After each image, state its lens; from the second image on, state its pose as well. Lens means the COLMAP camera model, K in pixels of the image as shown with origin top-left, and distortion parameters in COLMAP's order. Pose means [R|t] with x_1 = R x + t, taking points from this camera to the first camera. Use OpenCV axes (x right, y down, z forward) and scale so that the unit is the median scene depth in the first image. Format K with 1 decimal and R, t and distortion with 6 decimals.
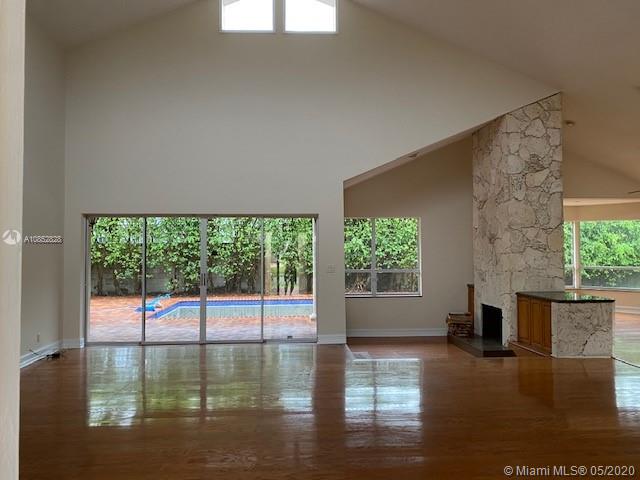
lens RADIAL K [[486.9, 0, 323.0], [0, 486.9, 236.3], [0, 0, 1]] dist [-0.000851, -0.001512]
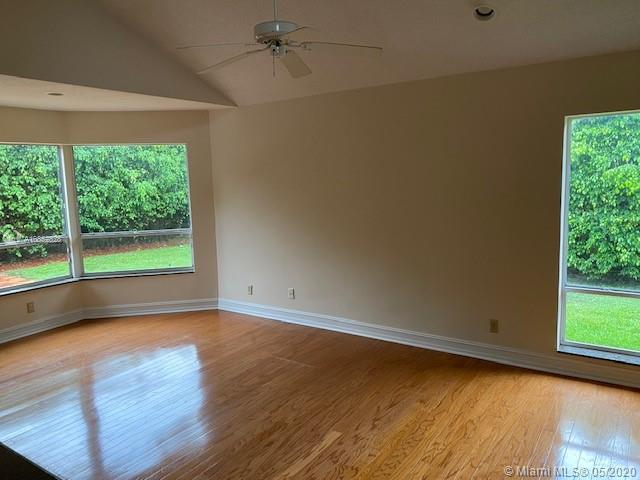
lens RADIAL K [[486.9, 0, 323.0], [0, 486.9, 236.3], [0, 0, 1]] dist [-0.000851, -0.001512]
pose [[0.606345, -0.112404, 0.787217, 0.416478], [0.007435, 0.990717, 0.135735, -0.004979], [-0.795167, -0.076449, 0.601553, 0.731303]]
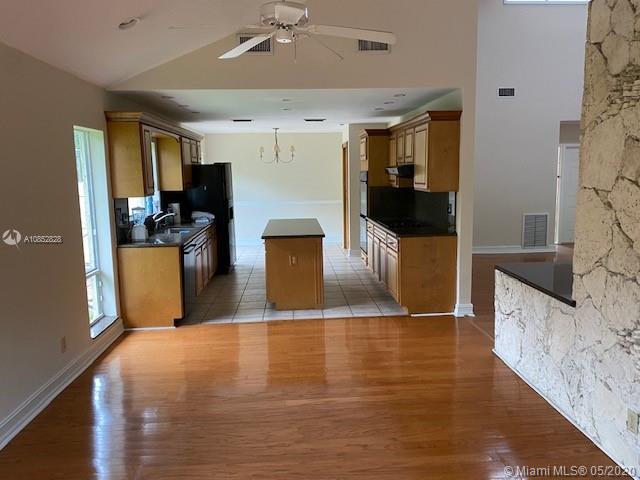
lens RADIAL K [[486.9, 0, 323.0], [0, 486.9, 236.3], [0, 0, 1]] dist [-0.000851, -0.001512]
pose [[-0.999811, 0.019455, 0.000505, 0.877623], [0.019387, 0.993409, 0.112969, 0.019102], [0.001696, 0.112958, -0.993598, 1.839294]]
